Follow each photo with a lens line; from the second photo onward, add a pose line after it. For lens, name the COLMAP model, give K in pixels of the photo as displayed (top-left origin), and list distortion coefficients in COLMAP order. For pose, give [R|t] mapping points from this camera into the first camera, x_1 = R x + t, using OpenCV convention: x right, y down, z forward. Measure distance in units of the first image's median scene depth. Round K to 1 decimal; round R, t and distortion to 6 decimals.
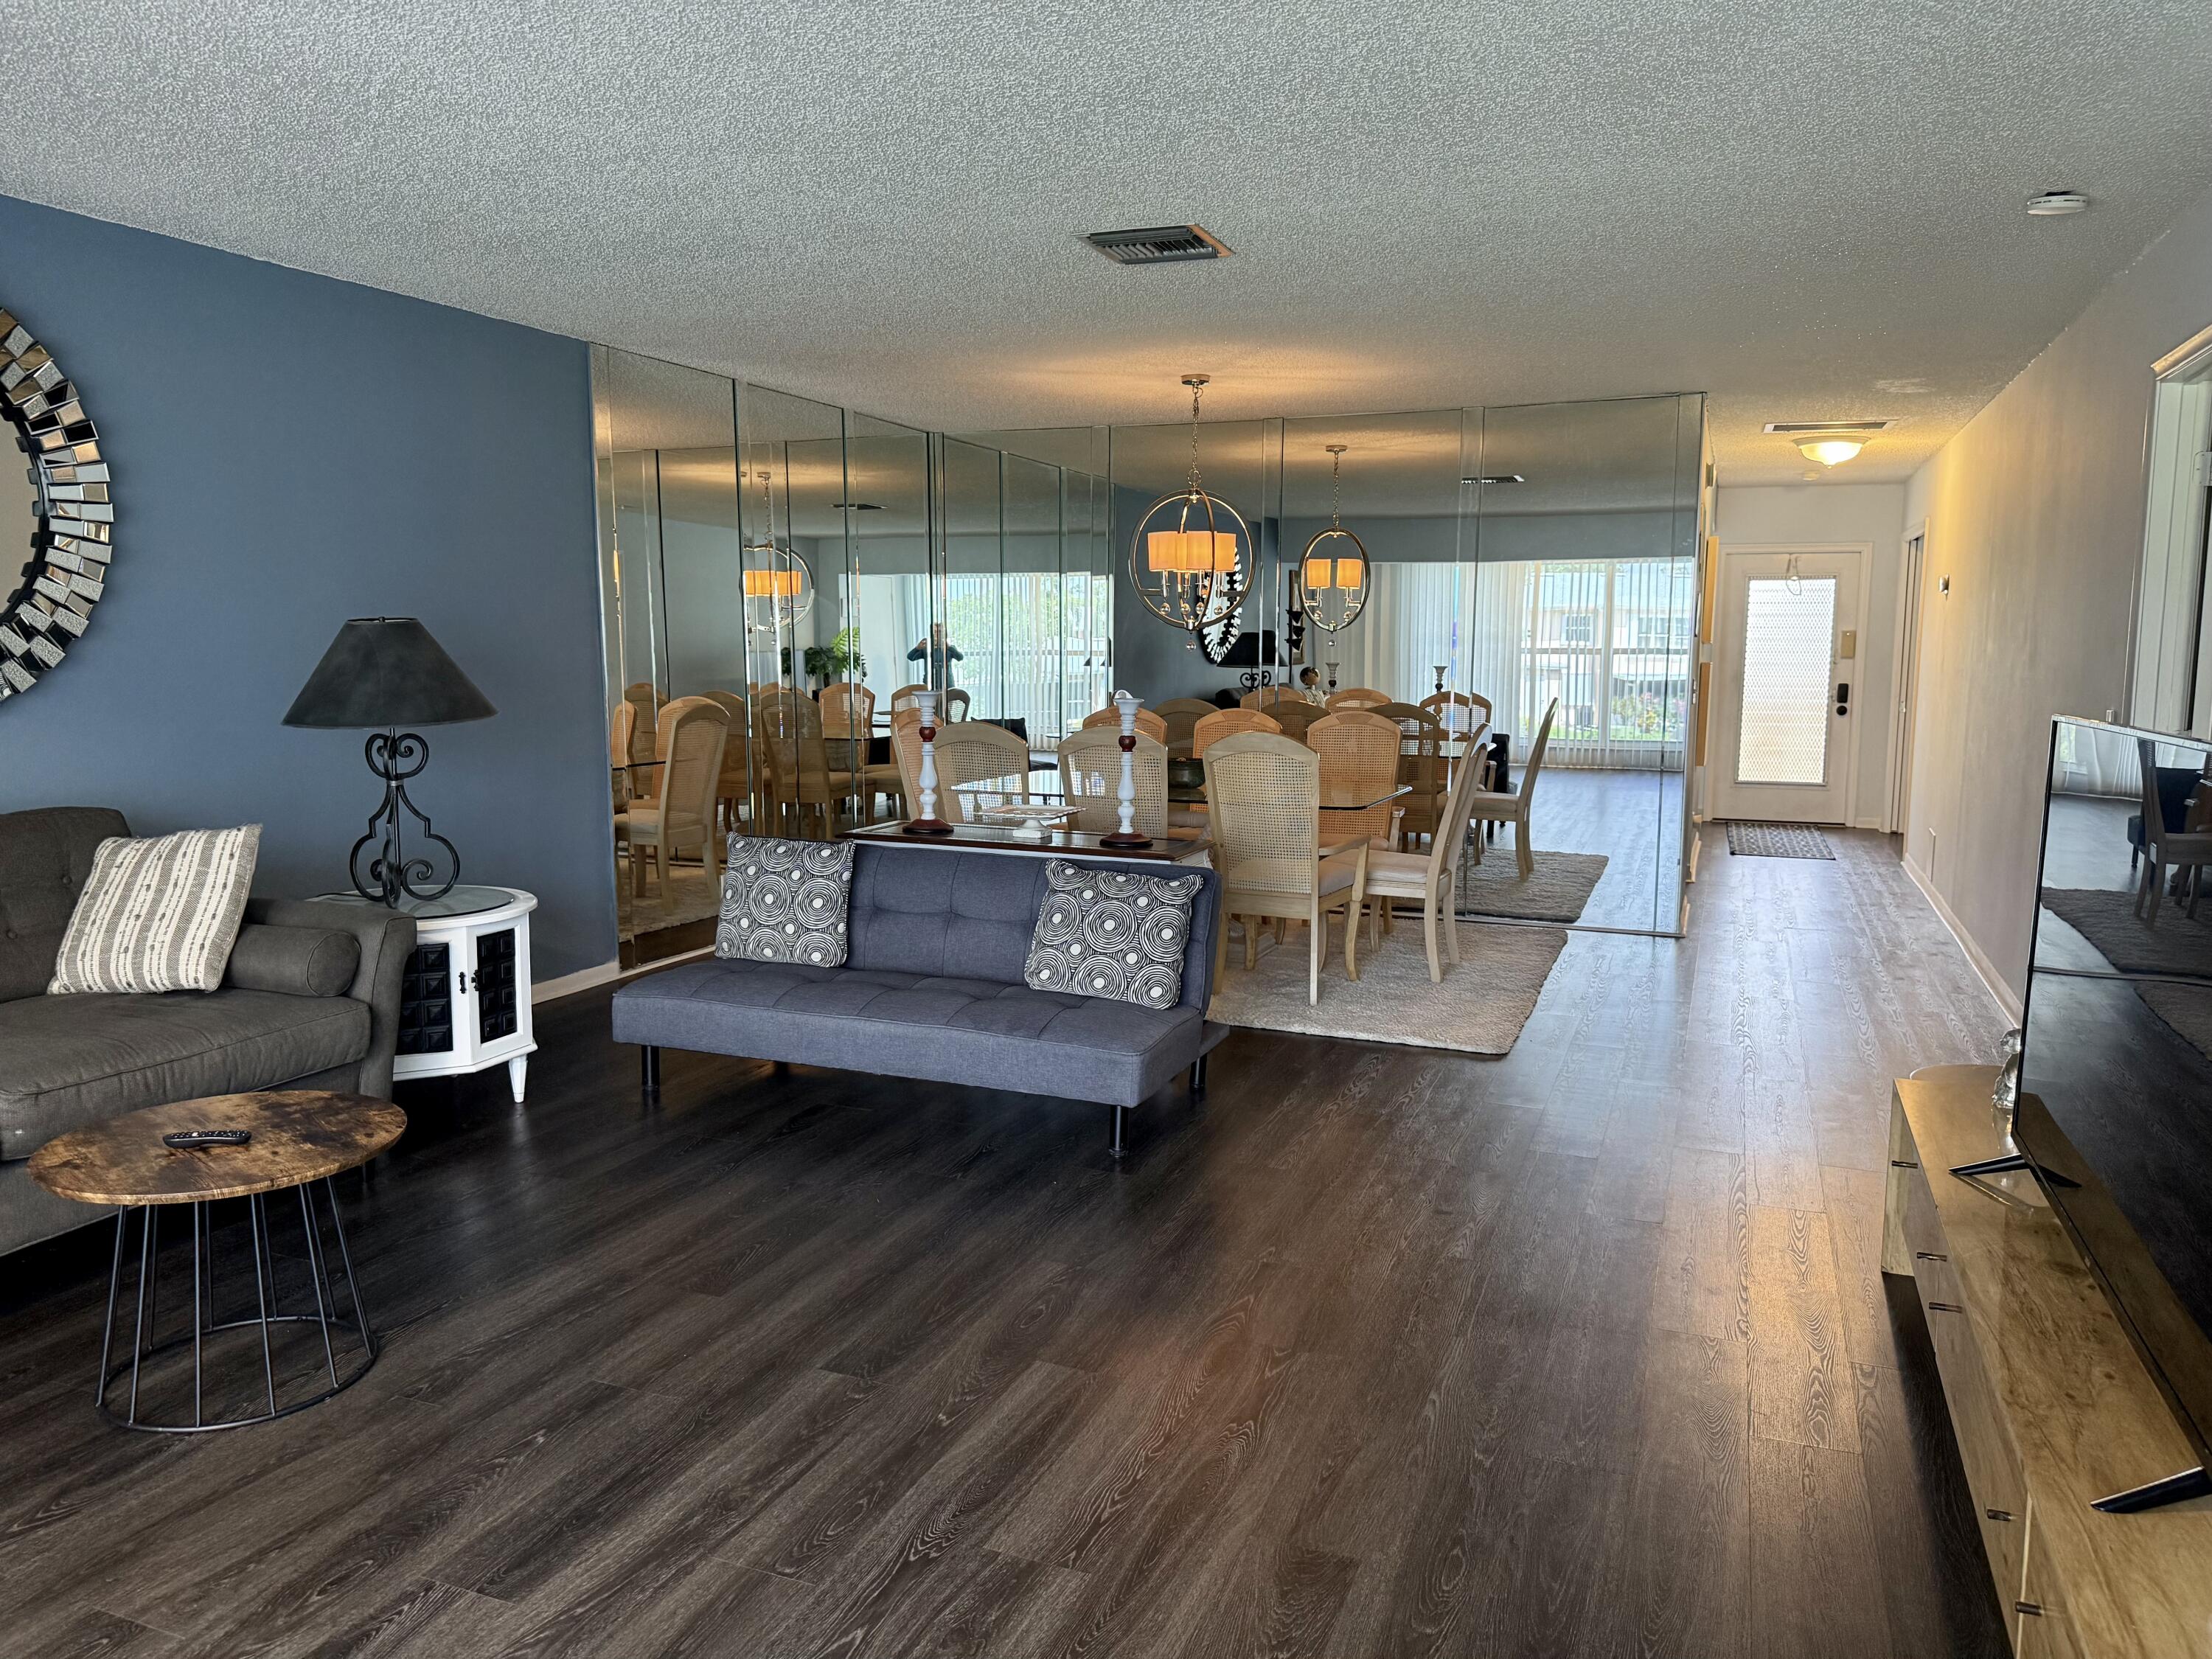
lens RADIAL K [[1560.9, 0, 1101.1], [0, 1560.9, 839.2], [0, 0, 1]] dist [0.059960, -0.072973]
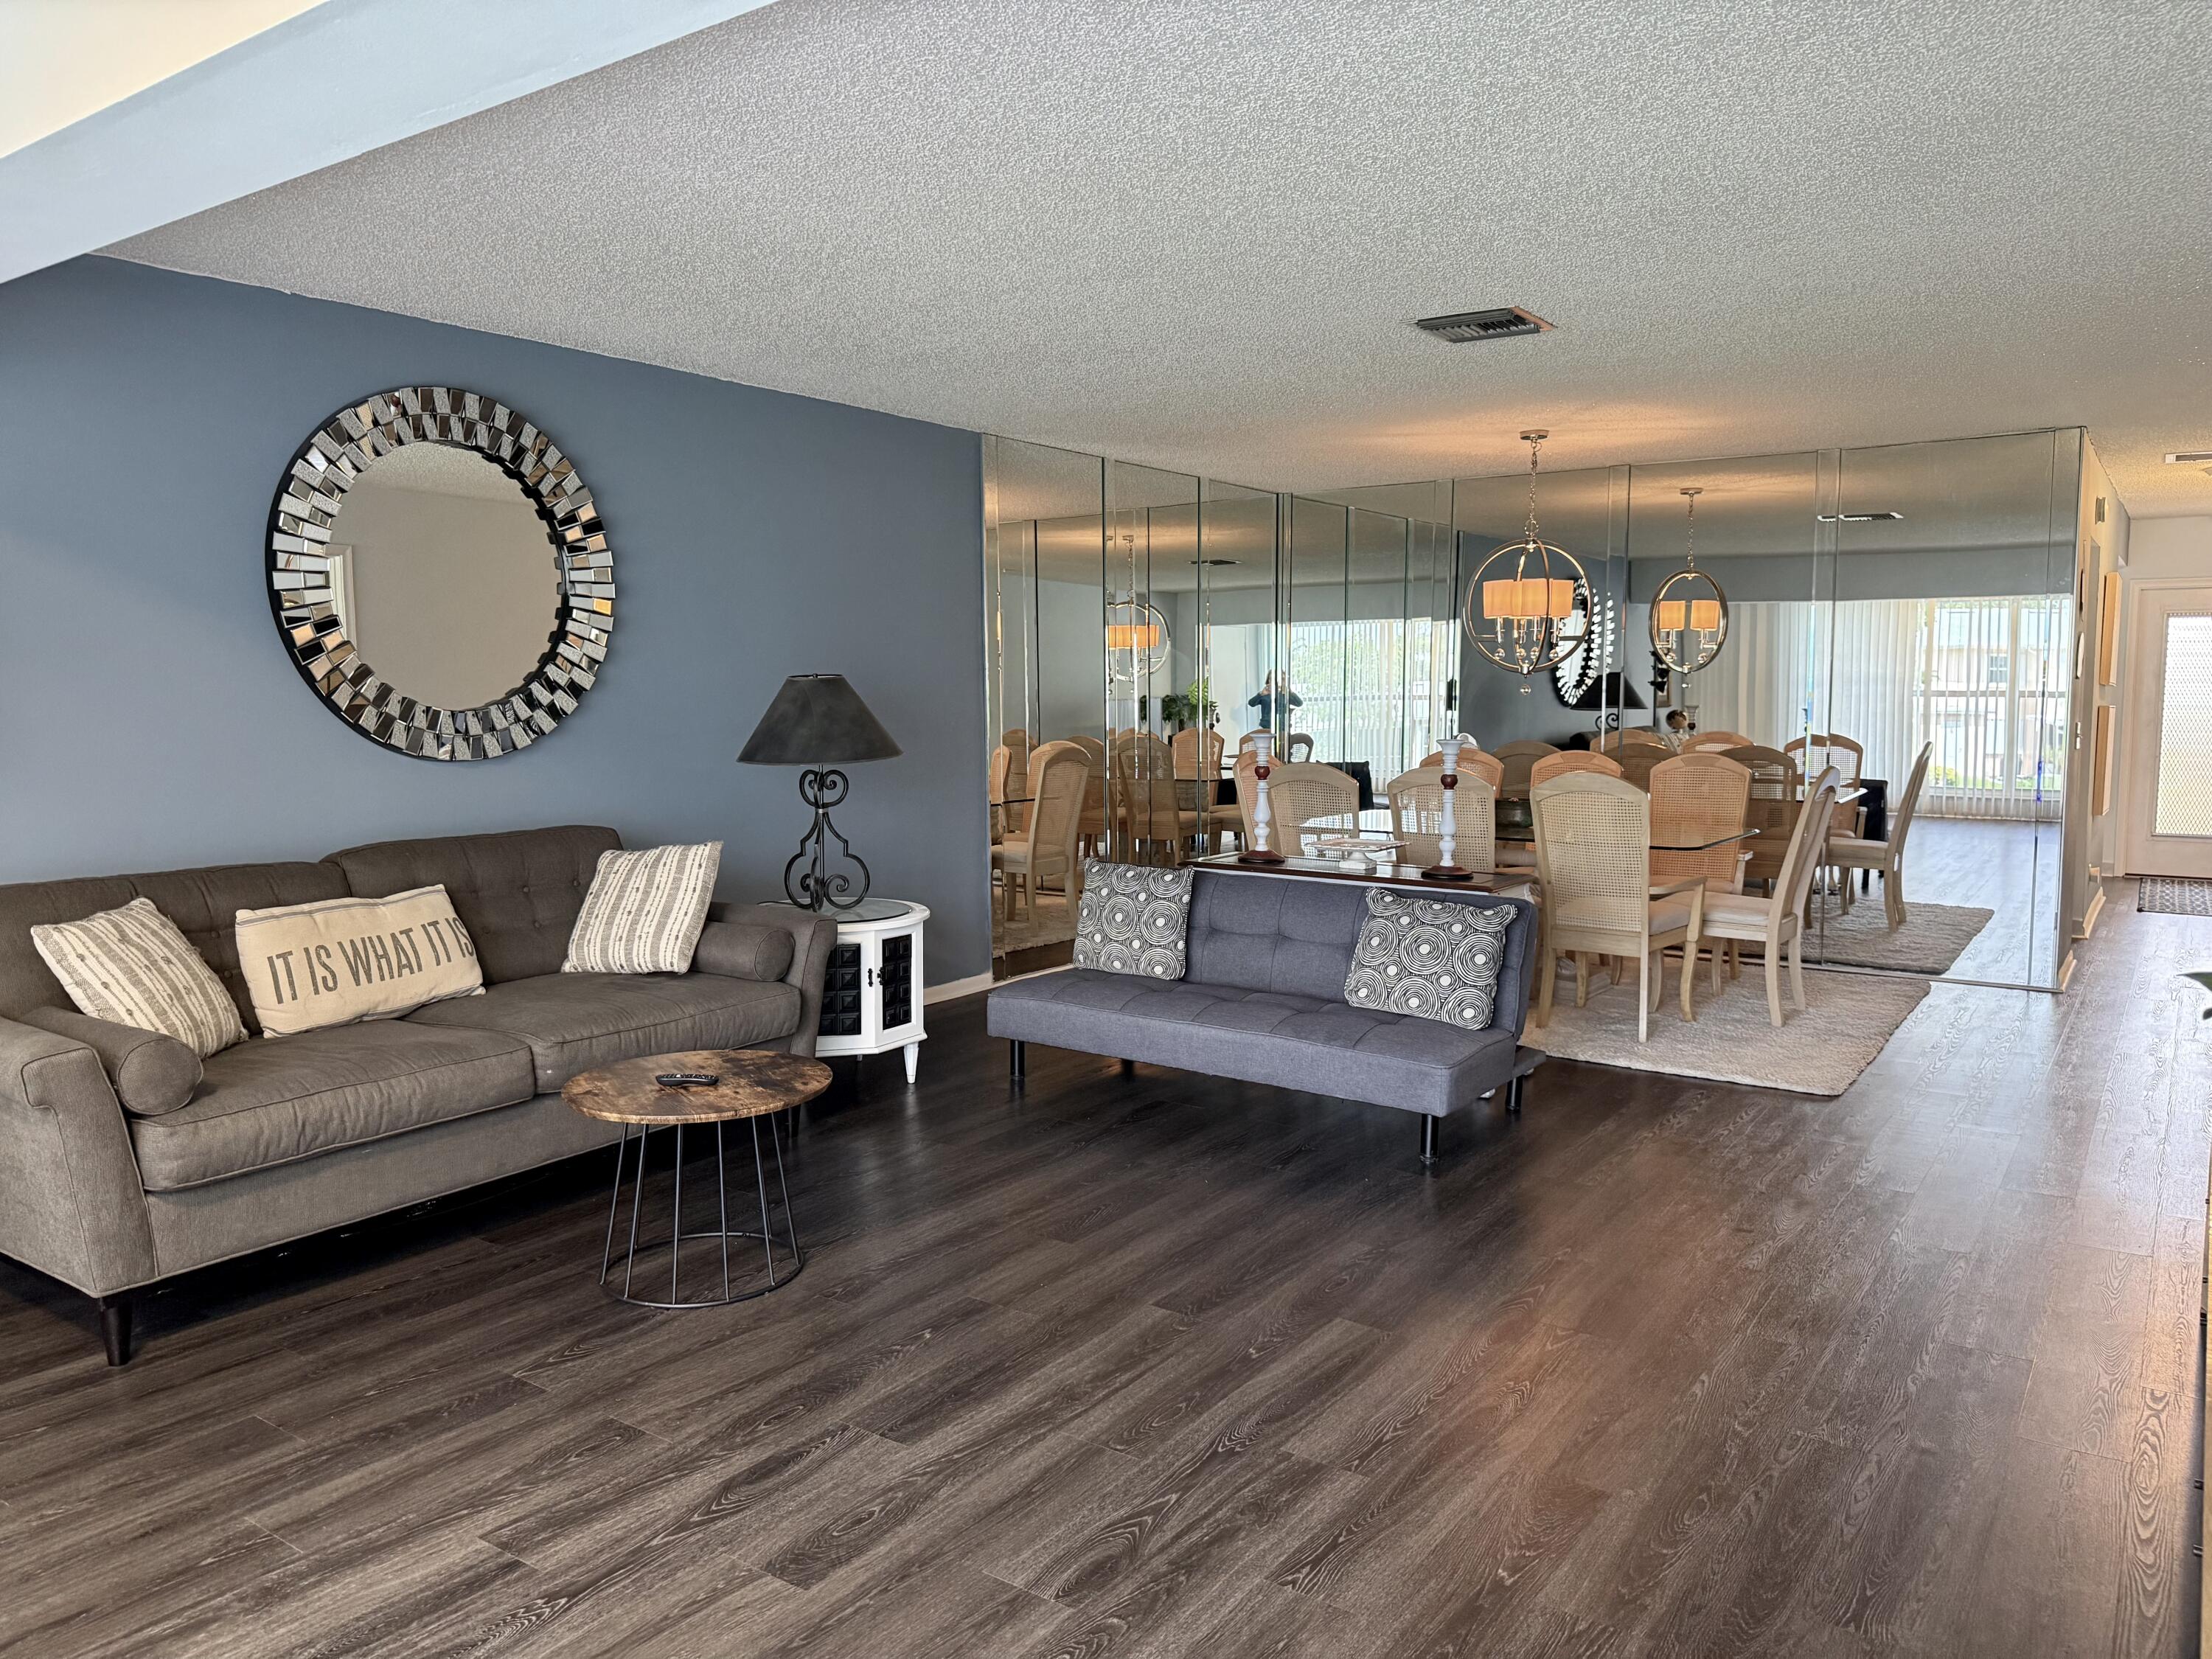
lens RADIAL K [[1560.9, 0, 1097.9], [0, 1560.9, 850.9], [0, 0, 1]] dist [0.059960, -0.072973]
pose [[0.973661, 0.017087, -0.227361, 0.032062], [-0.022110, 0.999564, -0.019564, 0.014443], [0.226928, 0.024076, 0.973614, -0.118124]]
